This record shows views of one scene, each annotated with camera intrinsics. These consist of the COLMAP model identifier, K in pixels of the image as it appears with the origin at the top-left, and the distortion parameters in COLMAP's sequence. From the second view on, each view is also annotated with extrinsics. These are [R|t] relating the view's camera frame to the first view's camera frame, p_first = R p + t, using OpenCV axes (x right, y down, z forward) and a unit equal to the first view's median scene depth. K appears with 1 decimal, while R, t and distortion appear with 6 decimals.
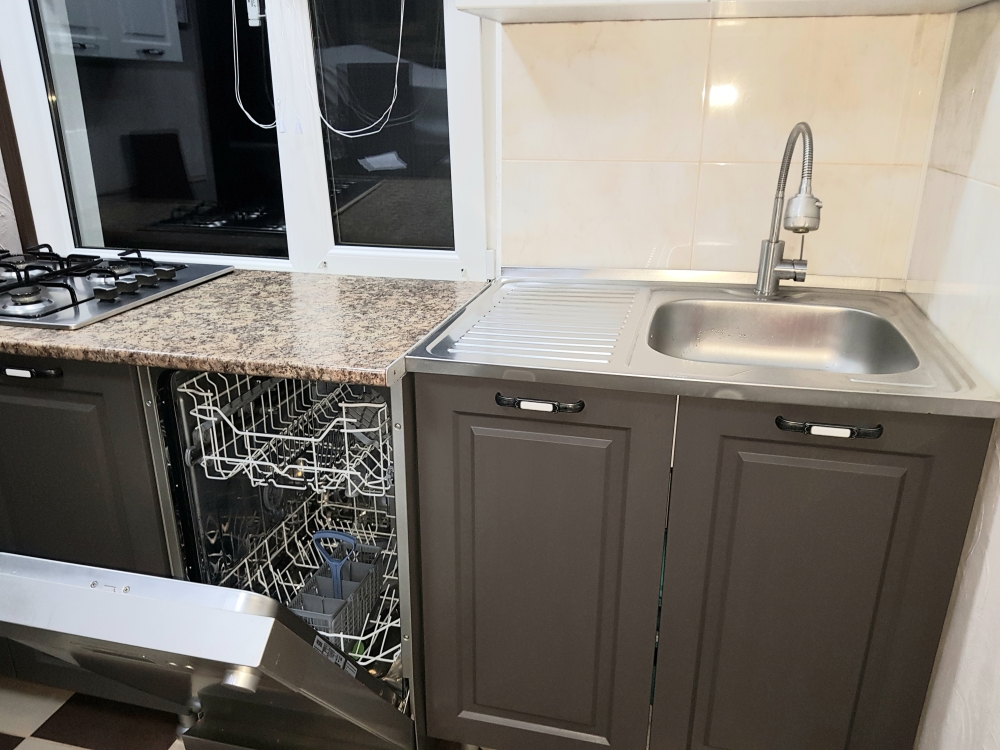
lens RADIAL K [[779.3, 0, 492.9], [0, 779.3, 396.7], [0, 0, 1]] dist [0.111450, -0.221853]
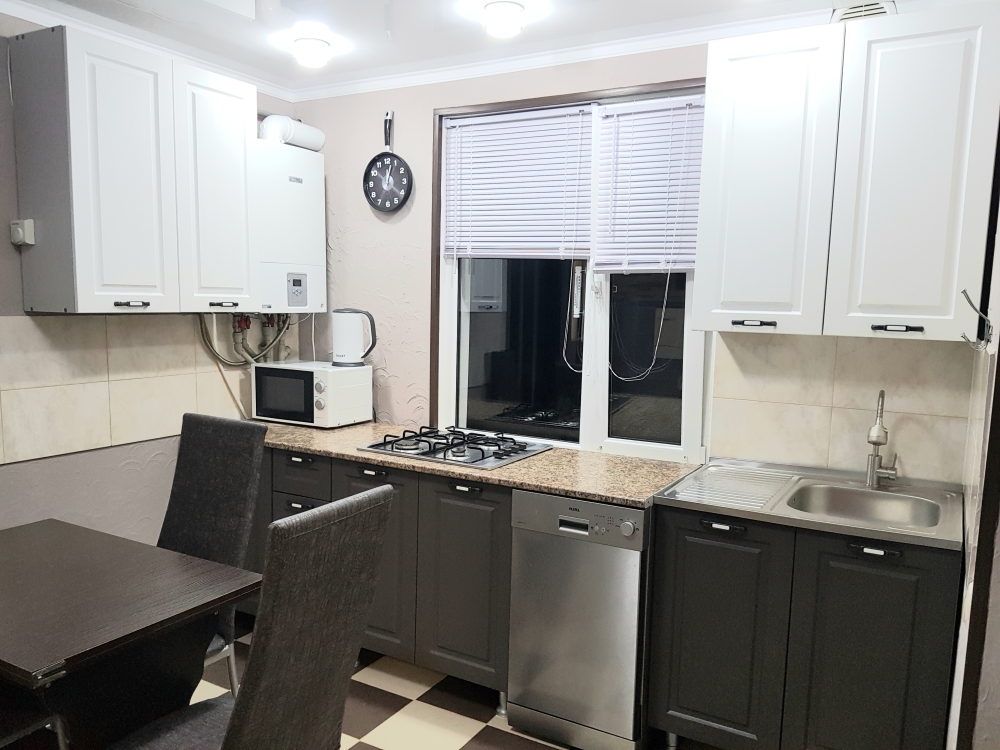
lens RADIAL K [[779.3, 0, 492.9], [0, 779.3, 396.7], [0, 0, 1]] dist [0.111450, -0.221853]
pose [[0.959533, 0.055983, -0.275976, 0.027594], [-0.119344, 0.968518, -0.218474, 0.156193], [0.255057, 0.242569, 0.936006, -0.859573]]
